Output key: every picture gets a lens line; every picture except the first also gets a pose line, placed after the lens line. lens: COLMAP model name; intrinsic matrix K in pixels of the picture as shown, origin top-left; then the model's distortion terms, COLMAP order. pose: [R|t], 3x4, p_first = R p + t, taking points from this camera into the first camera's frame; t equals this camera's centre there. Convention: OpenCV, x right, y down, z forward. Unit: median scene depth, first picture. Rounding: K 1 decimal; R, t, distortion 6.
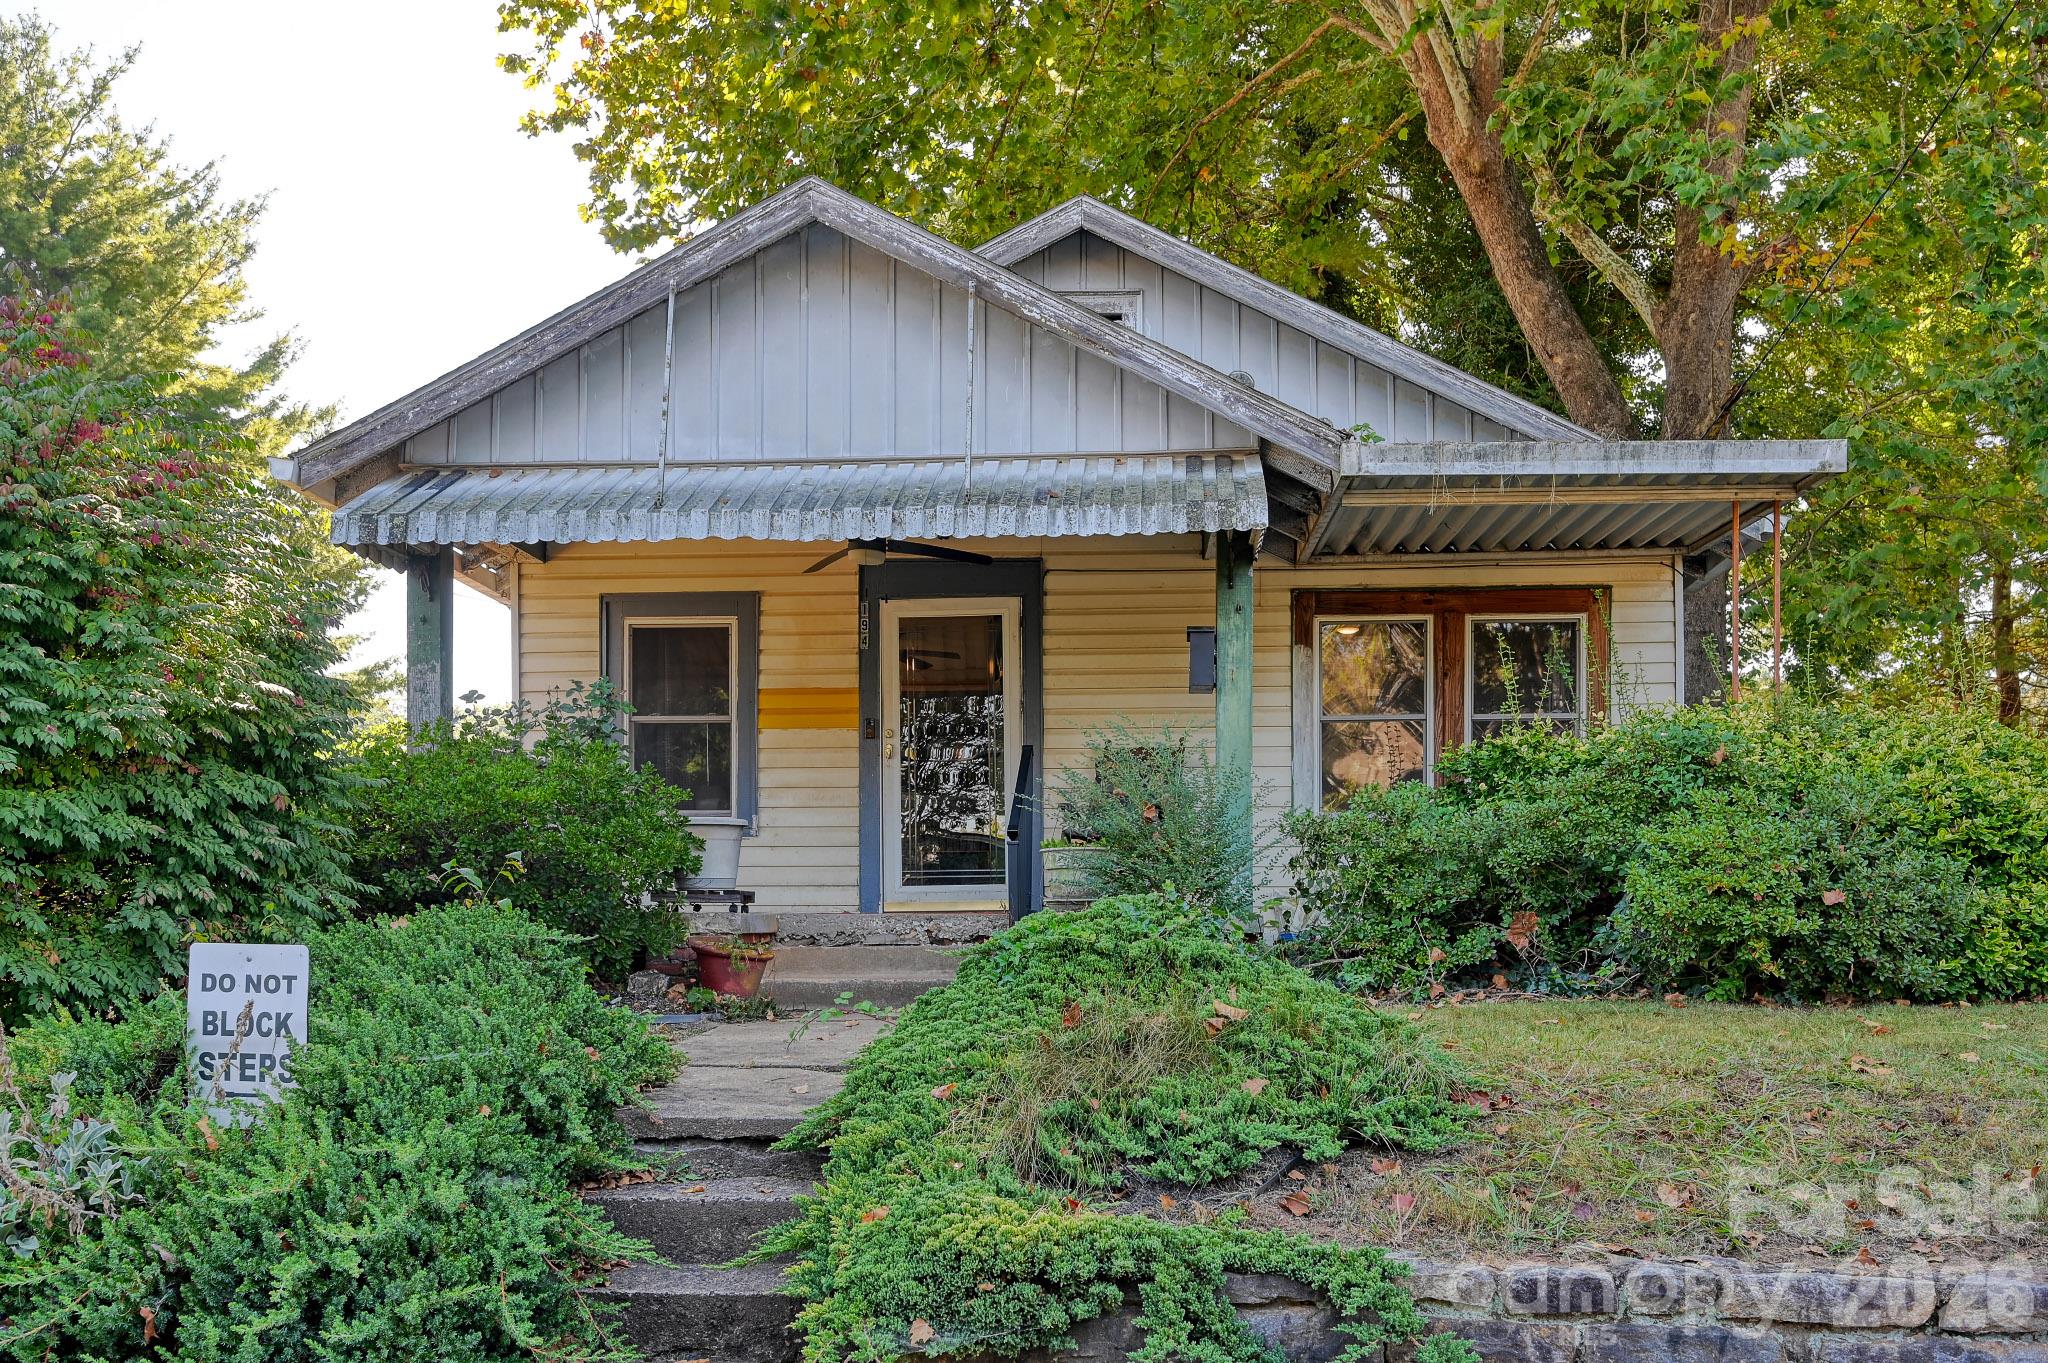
lens RADIAL K [[1878.0, 0, 1053.9], [0, 1878.0, 944.2], [0, 0, 1]] dist [-0.008184, -0.005601]
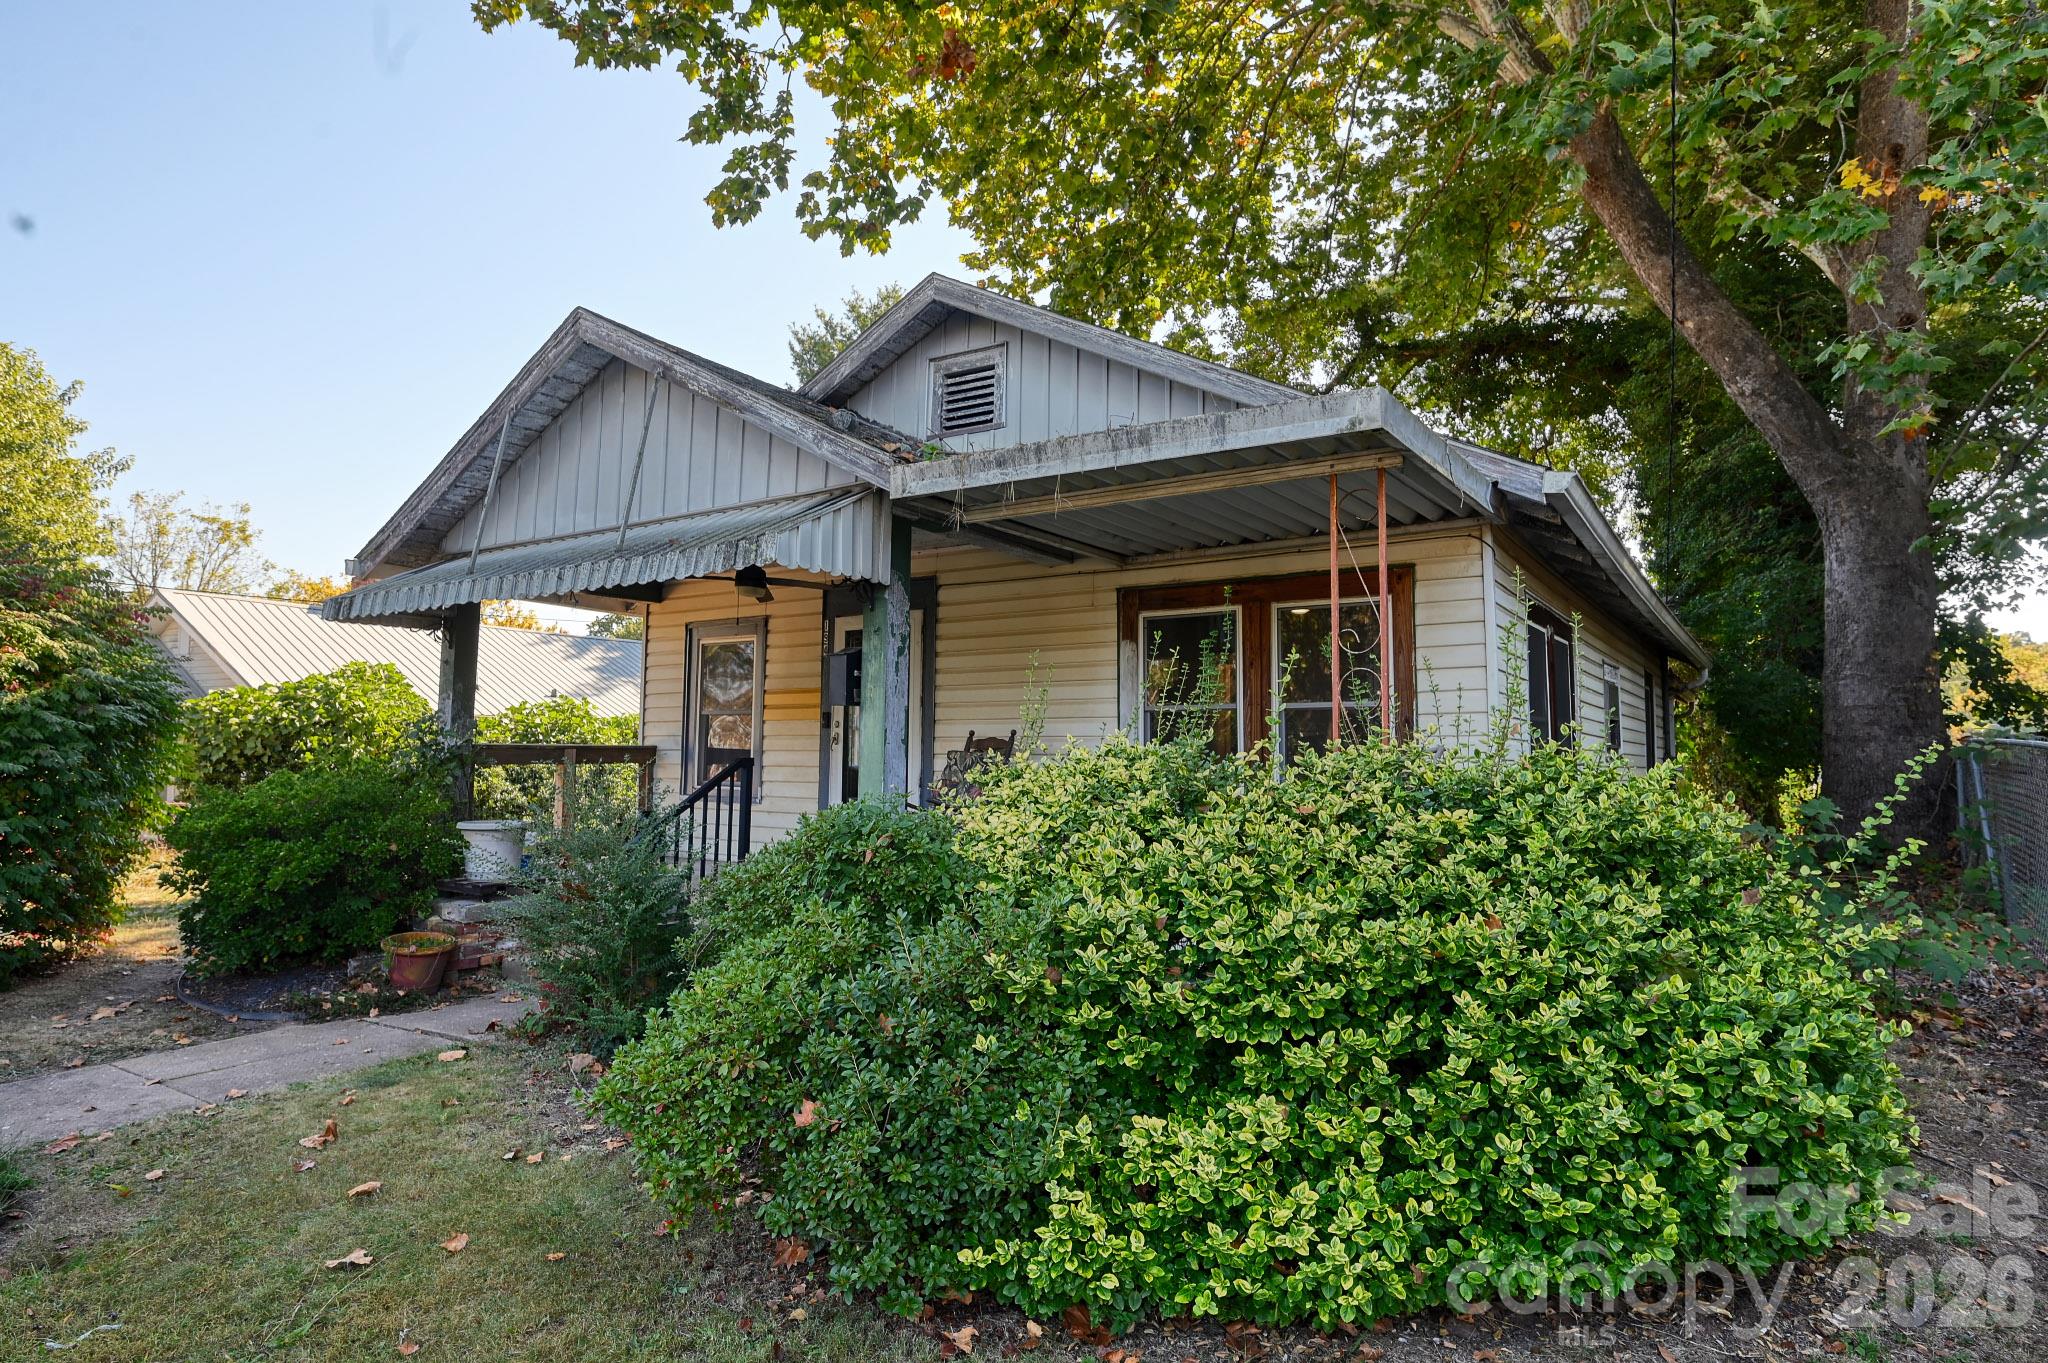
lens RADIAL K [[1134.0, 0, 1035.4], [0, 1134.0, 674.7], [0, 0, 1]] dist [-0.004033, -0.000398]
pose [[0.860700, -0.025357, -0.508481, 0.429030], [-0.016054, 0.996910, -0.076889, -0.092427], [0.508859, 0.074342, 0.857634, 0.436661]]
